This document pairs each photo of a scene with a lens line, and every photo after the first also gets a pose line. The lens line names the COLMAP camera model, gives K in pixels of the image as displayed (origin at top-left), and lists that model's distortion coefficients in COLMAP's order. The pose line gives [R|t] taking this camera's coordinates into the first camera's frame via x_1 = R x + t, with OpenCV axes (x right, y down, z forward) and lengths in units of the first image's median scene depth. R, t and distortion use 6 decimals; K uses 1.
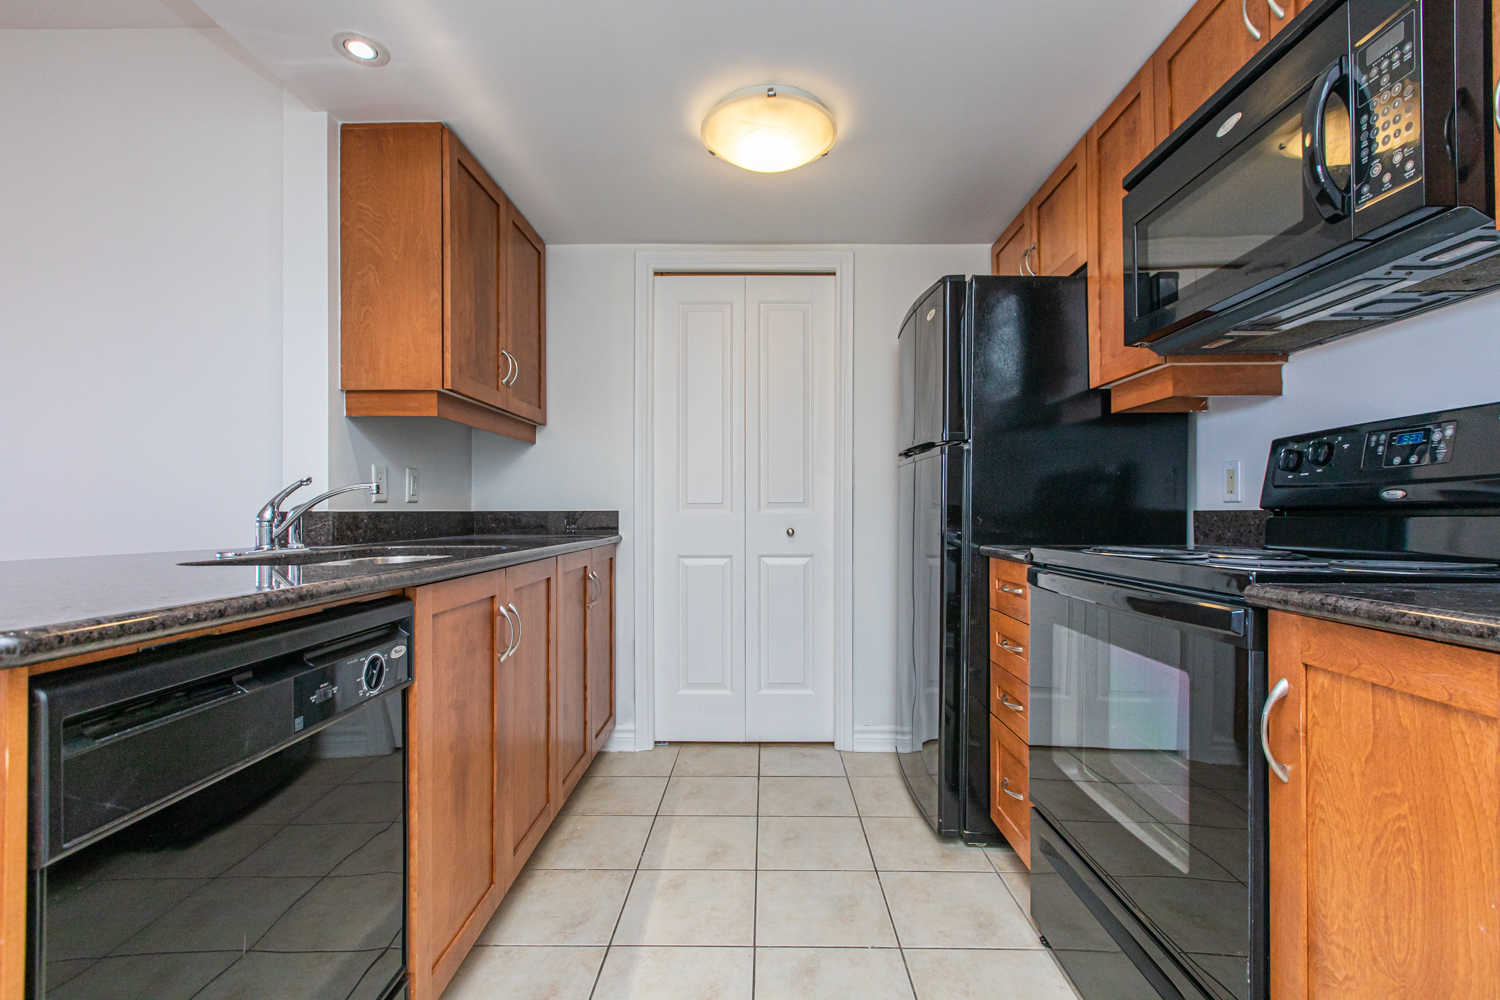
lens RADIAL K [[679.0, 0, 754.7], [0, 679.0, 505.2], [0, 0, 1]] dist [0.000529, -0.000852]
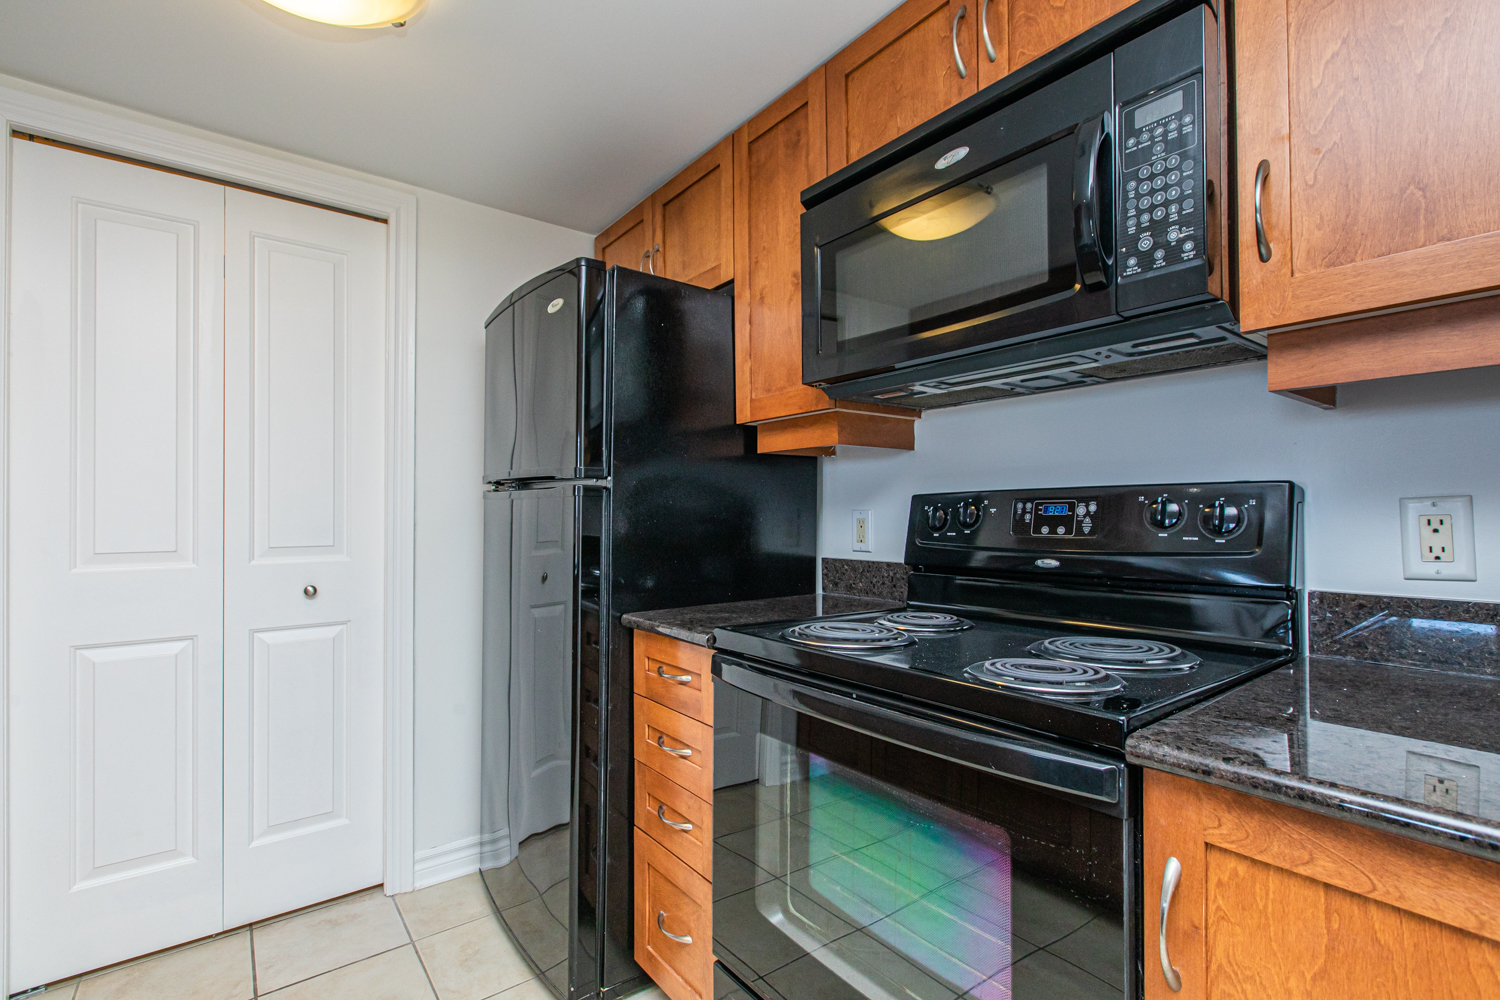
lens RADIAL K [[679.0, 0, 760.1], [0, 679.0, 506.6], [0, 0, 1]] dist [0.000529, -0.000852]
pose [[0.775222, 0.002532, 0.631683, -0.040705], [-0.003046, 0.999995, -0.000270, -0.068759], [-0.631681, -0.001715, 0.775227, 0.318750]]
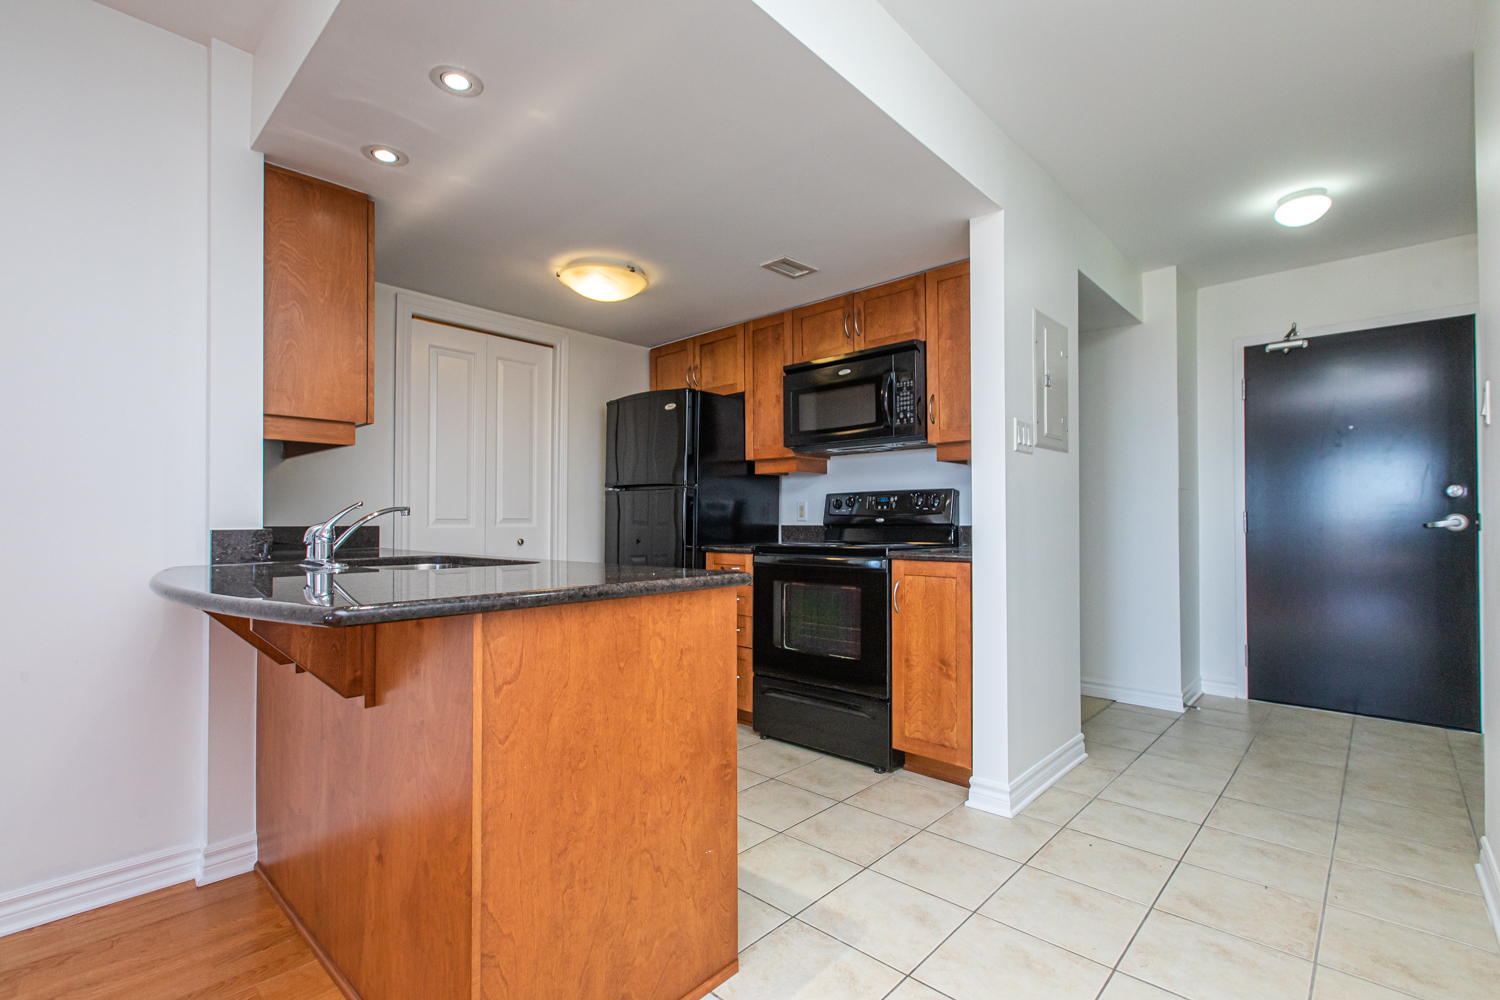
lens RADIAL K [[679.0, 0, 756.5], [0, 679.0, 511.1], [0, 0, 1]] dist [0.000529, -0.000852]
pose [[0.671395, 0.011664, 0.741008, -0.928442], [-0.008542, 0.999932, -0.008000, -0.017608], [-0.741050, -0.000959, 0.671449, -0.296579]]
